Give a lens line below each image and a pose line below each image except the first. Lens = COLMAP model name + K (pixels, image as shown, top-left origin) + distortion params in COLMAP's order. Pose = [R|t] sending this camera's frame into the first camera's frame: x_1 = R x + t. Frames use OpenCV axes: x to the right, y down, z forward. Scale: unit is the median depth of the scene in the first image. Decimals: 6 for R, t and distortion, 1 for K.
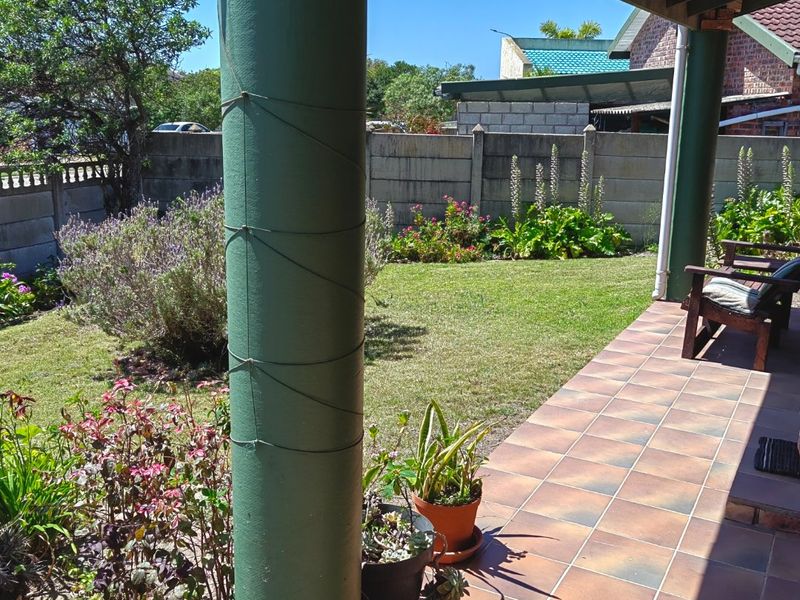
lens RADIAL K [[821.8, 0, 400.0], [0, 821.8, 300.0], [0, 0, 1]] dist [0.004702, 0.030817]
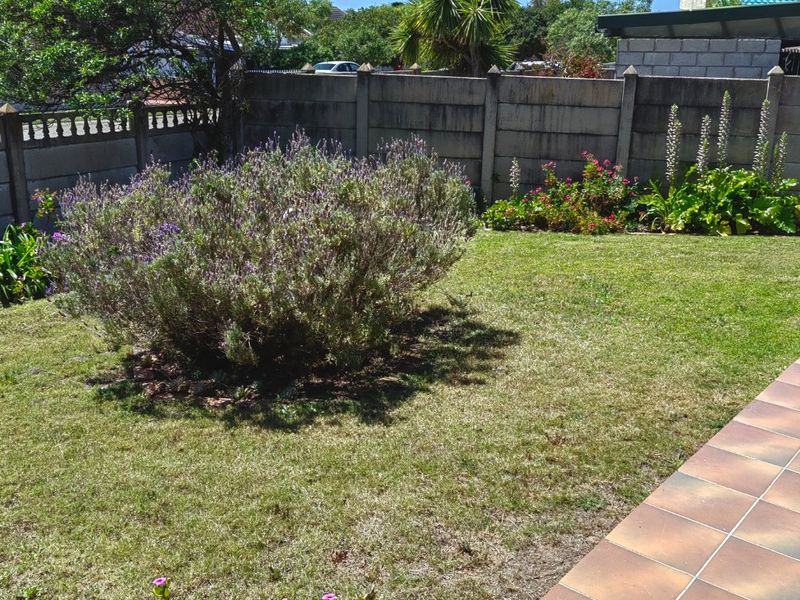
lens RADIAL K [[821.8, 0, 400.0], [0, 821.8, 300.0], [0, 0, 1]] dist [0.004702, 0.030817]
pose [[0.979740, 0.060695, -0.190853, 0.041440], [-0.047396, 0.996169, 0.073495, -0.030181], [0.194582, -0.062960, 0.978864, 0.136435]]
